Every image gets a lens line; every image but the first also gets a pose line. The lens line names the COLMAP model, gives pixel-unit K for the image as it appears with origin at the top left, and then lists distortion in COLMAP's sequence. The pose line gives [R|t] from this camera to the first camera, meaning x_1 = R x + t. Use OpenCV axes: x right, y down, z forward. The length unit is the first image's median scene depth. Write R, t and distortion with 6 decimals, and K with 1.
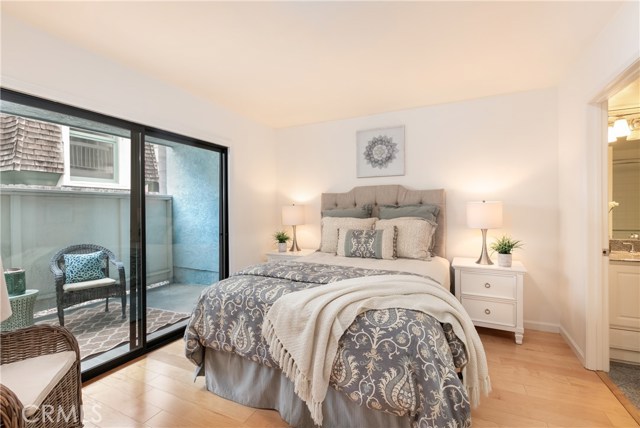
lens RADIAL K [[290.9, 0, 320.6], [0, 290.9, 212.7], [0, 0, 1]] dist [-0.001003, -0.000118]
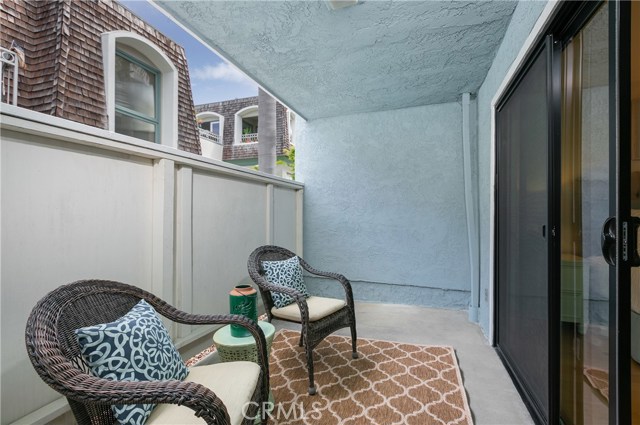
lens RADIAL K [[290.9, 0, 321.4], [0, 290.9, 213.6], [0, 0, 1]] dist [-0.001003, -0.000118]
pose [[0.993290, 0.010852, 0.115136, -0.441397], [-0.008978, 0.999819, -0.016781, 0.025906], [-0.115297, 0.015635, 0.993208, 0.187304]]
